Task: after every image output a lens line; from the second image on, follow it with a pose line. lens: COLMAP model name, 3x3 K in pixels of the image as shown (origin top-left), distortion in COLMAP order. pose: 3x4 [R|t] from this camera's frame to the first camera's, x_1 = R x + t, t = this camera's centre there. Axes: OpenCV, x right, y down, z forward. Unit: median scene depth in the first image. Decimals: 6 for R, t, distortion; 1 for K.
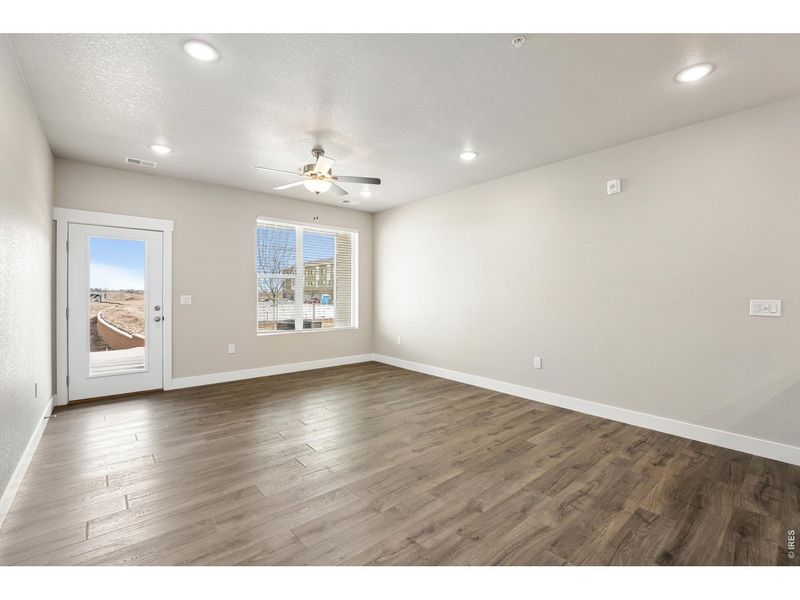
lens RADIAL K [[358.7, 0, 405.2], [0, 358.7, 296.6], [0, 0, 1]] dist [-0.016885, -0.001520]
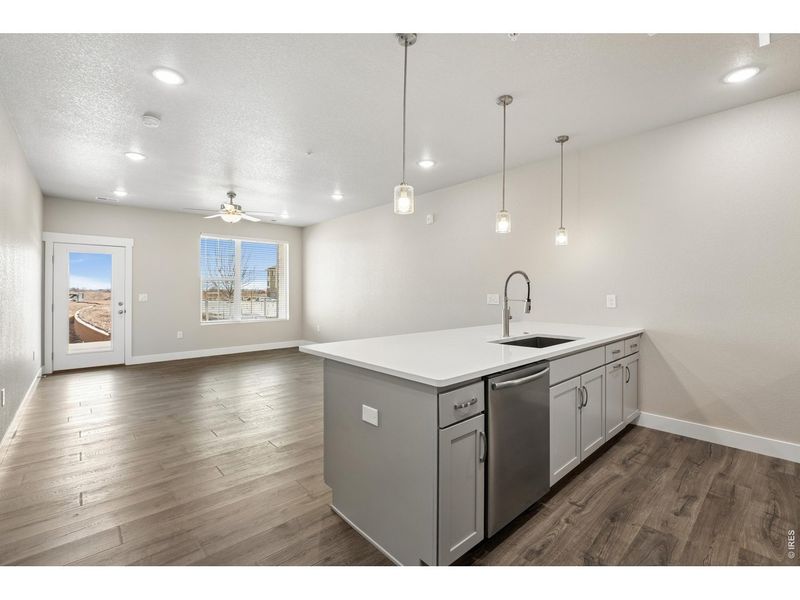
lens RADIAL K [[358.7, 0, 404.5], [0, 358.7, 289.4], [0, 0, 1]] dist [-0.016885, -0.001520]
pose [[0.999353, -0.006427, 0.035375, 0.392534], [0.006909, 0.999885, -0.013514, 0.004282], [-0.035284, 0.013749, 0.999283, -0.452623]]
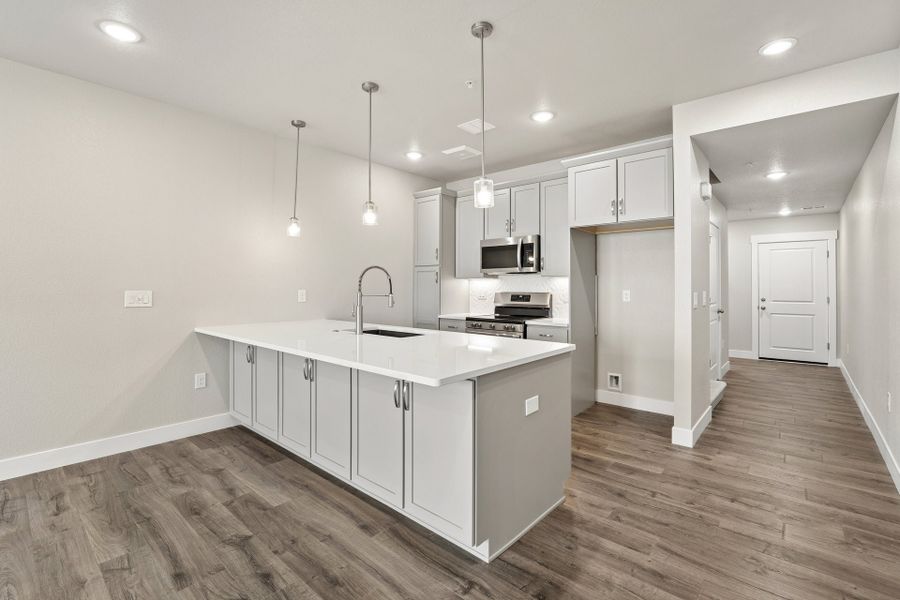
lens RADIAL K [[399.9, 0, 449.3], [0, 399.9, 287.5], [0, 0, 1]] dist [-0.016833, 0.001333]
pose [[-0.134878, -0.010463, 0.990807, -0.152250], [0.006616, 0.999912, 0.011460, -0.005896], [-0.990840, 0.008101, -0.134797, 0.194302]]
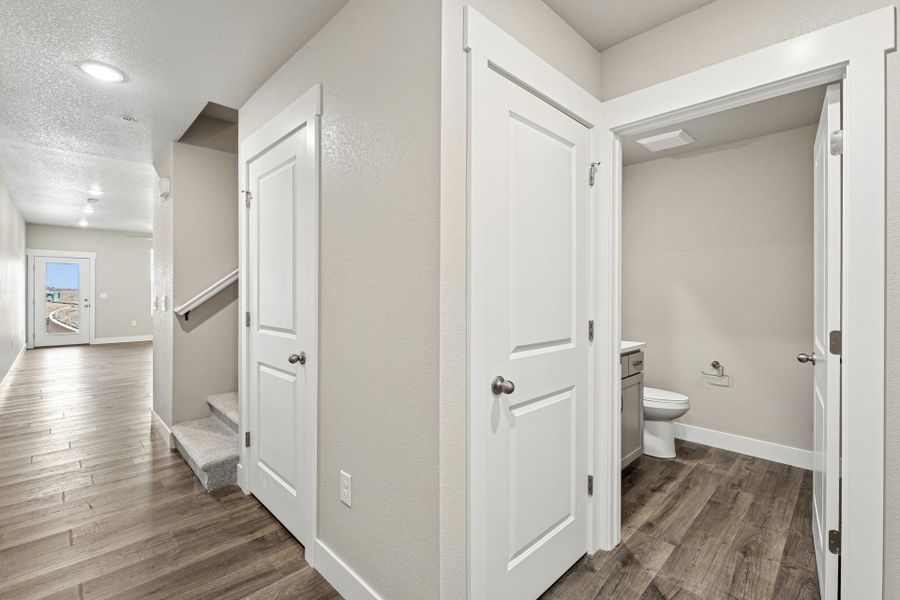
lens RADIAL K [[399.9, 0, 455.8], [0, 399.9, 296.1], [0, 0, 1]] dist [-0.016833, 0.001333]
pose [[0.996326, 0.004010, 0.085552, 1.228619], [-0.003687, 0.999985, -0.003935, 0.014666], [-0.085567, 0.003605, 0.996326, -1.419098]]
